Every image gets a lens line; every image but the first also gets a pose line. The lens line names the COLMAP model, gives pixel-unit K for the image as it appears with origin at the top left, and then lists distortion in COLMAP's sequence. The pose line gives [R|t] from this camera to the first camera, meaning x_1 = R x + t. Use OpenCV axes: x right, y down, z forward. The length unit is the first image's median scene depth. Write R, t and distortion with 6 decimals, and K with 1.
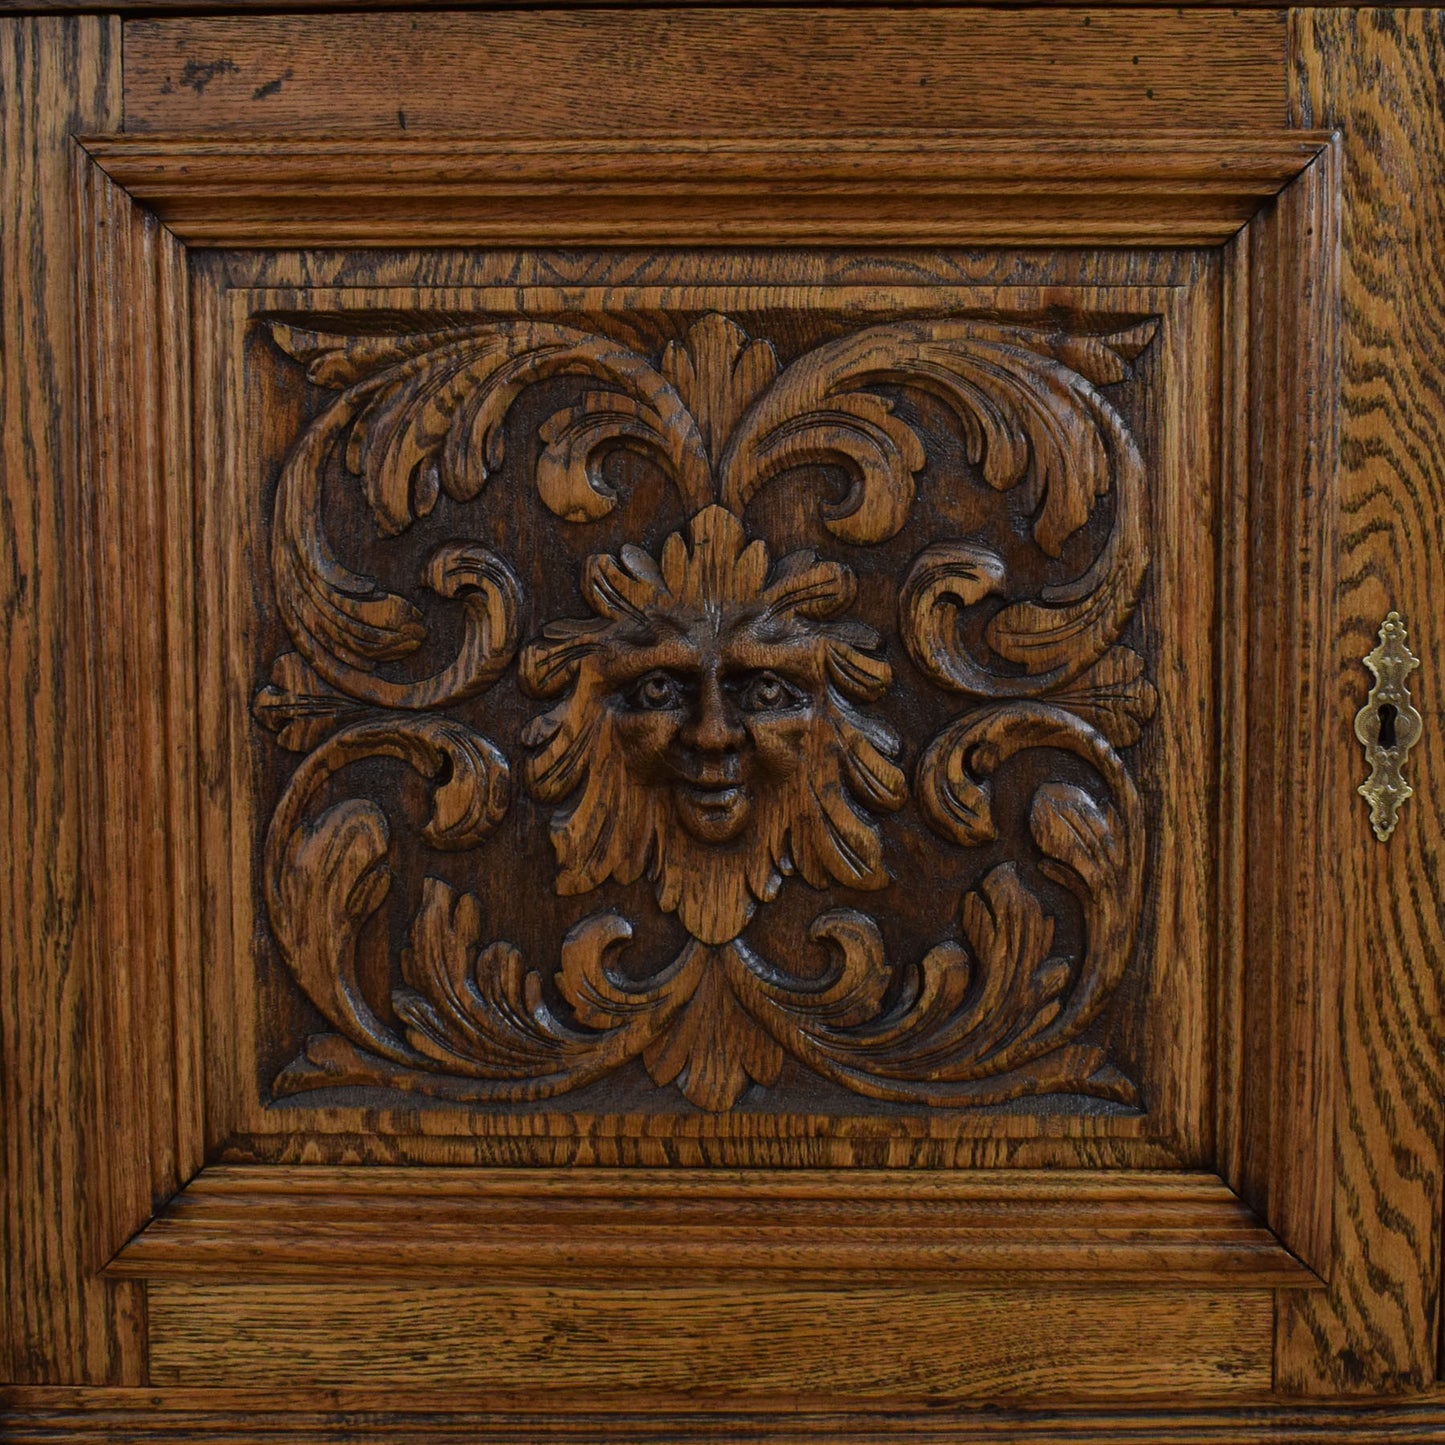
lens RADIAL K [[2177.6, 0, 722.5], [0, 2177.6, 722.5], [0, 0, 1]] dist [-0.085786, 0.017743]
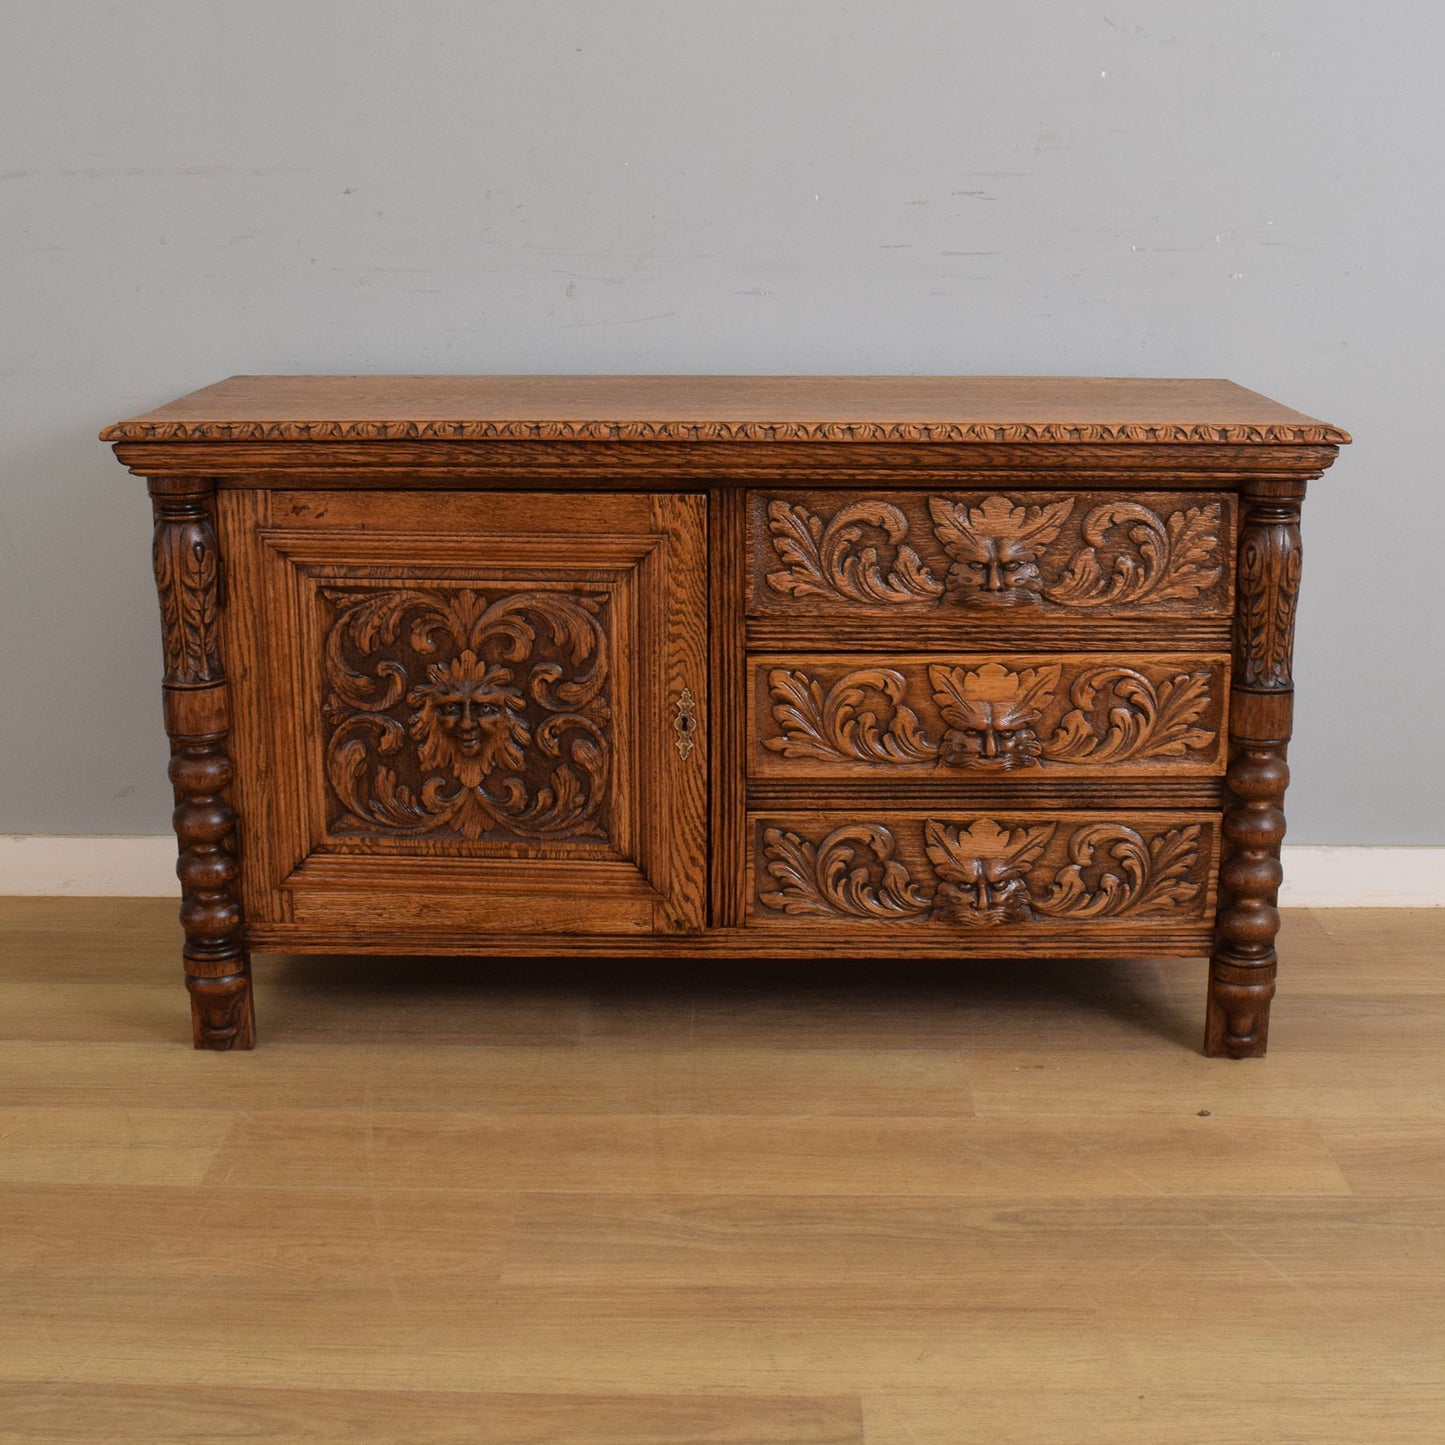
lens RADIAL K [[2070.5, 0, 699.5], [0, 2070.5, 692.3], [0, 0, 1]] dist [-0.093020, 0.003195]
pose [[0.999069, 0.012929, -0.041163, 0.444785], [-0.005141, 0.982920, 0.183963, -0.580127], [0.042838, -0.183580, 0.982071, -1.870792]]
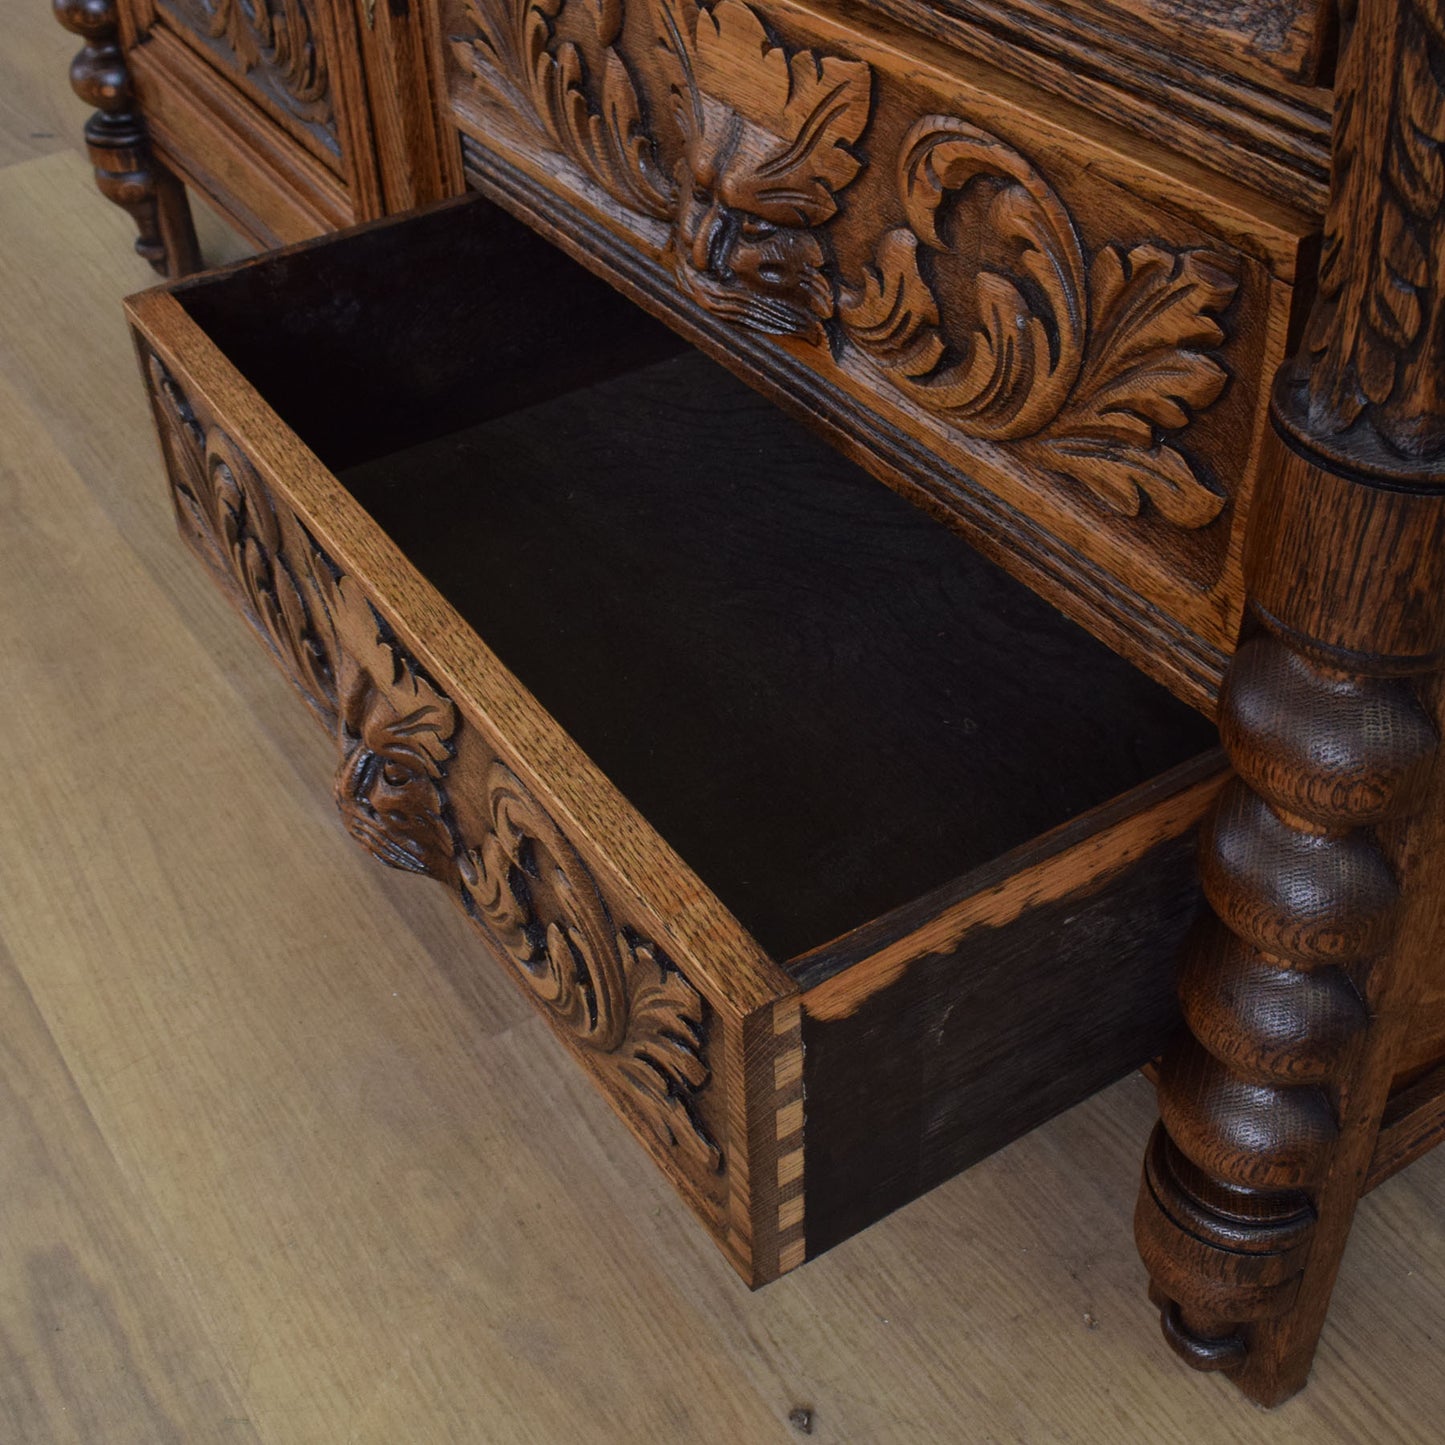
lens RADIAL K [[1946.6, 0, 723.9], [0, 1946.6, 668.8], [0, 0, 1]] dist [0.028925, -0.386829]
pose [[0.529362, 0.518218, -0.671734, 1.483490], [-0.013304, 0.796742, 0.604173, -0.378599], [0.848292, -0.310889, 0.428659, 0.529614]]
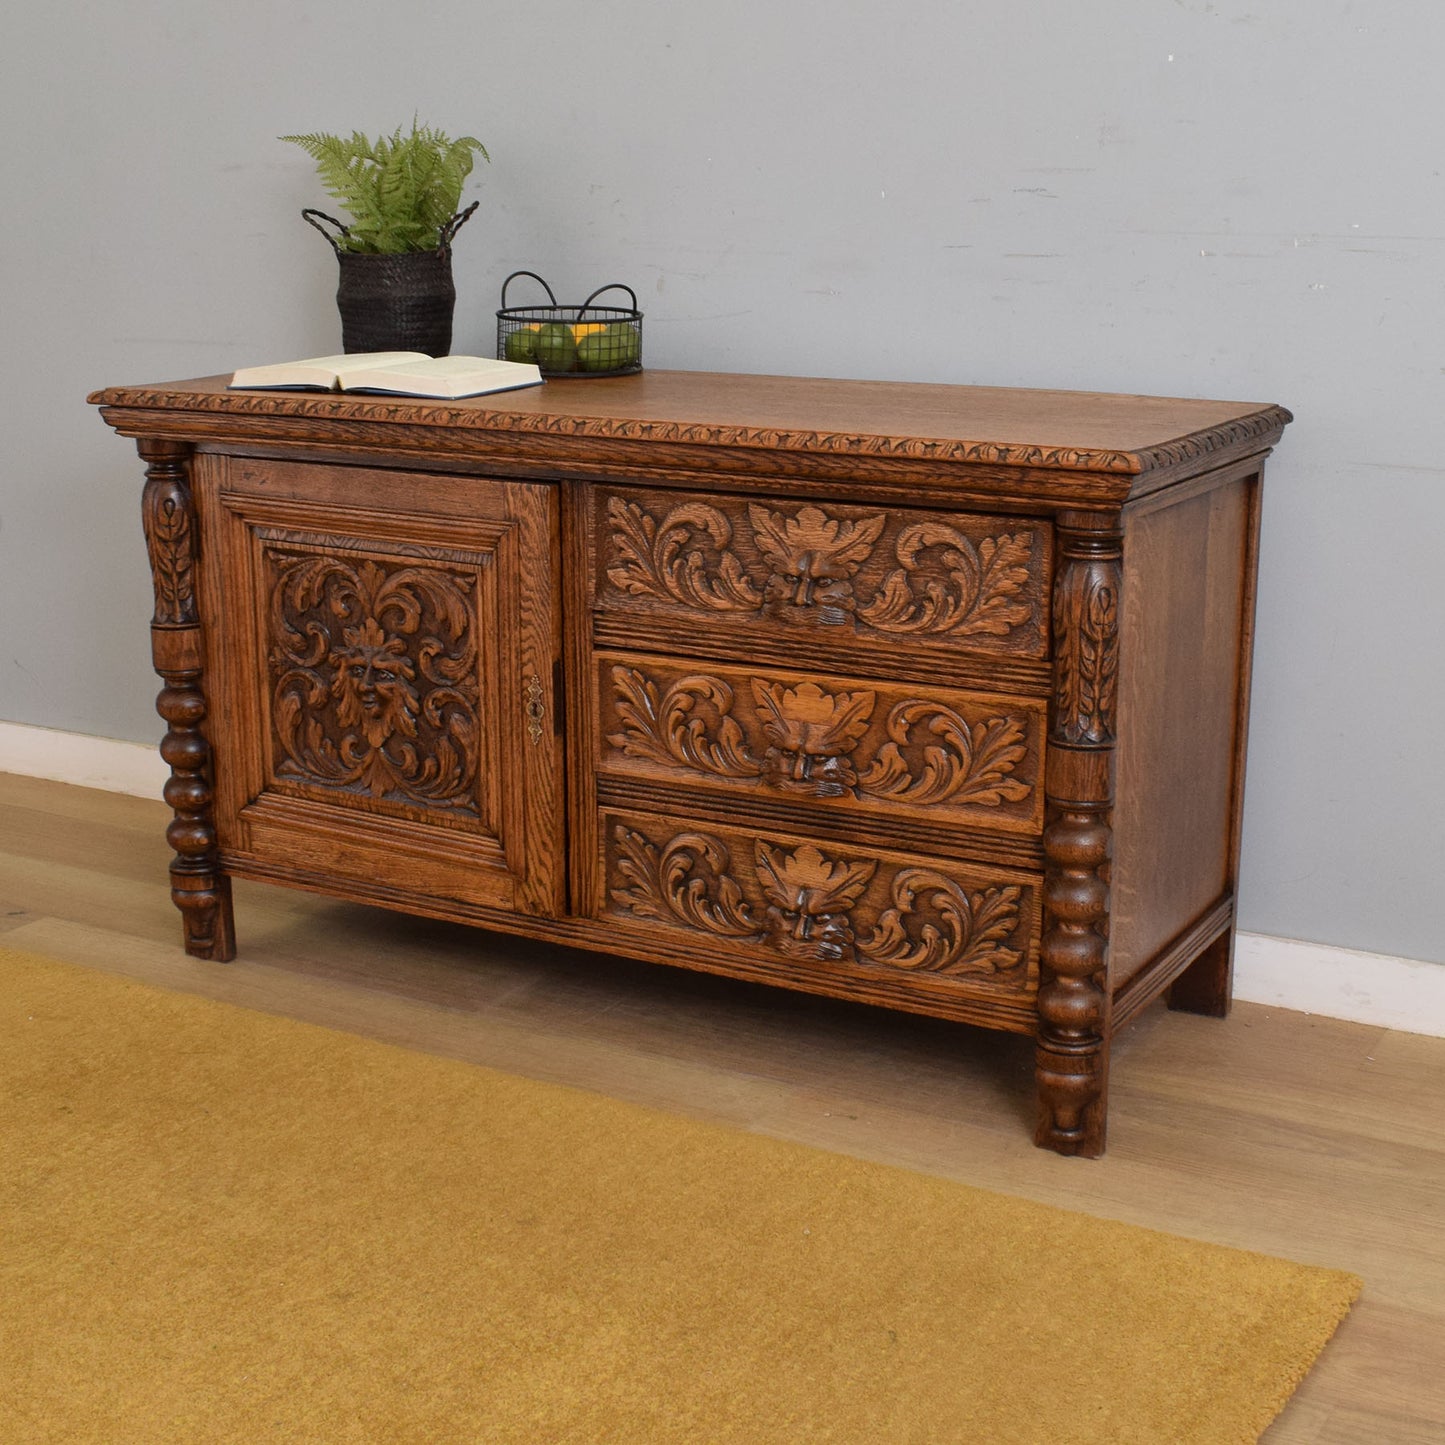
lens RADIAL K [[2177.6, 0, 722.5], [0, 2177.6, 722.5], [0, 0, 1]] dist [-0.085786, 0.017743]
pose [[0.862507, 0.127780, -0.489647, 2.072561], [-0.033679, 0.979944, 0.196405, -0.604525], [0.504923, -0.152910, 0.849512, -1.537015]]
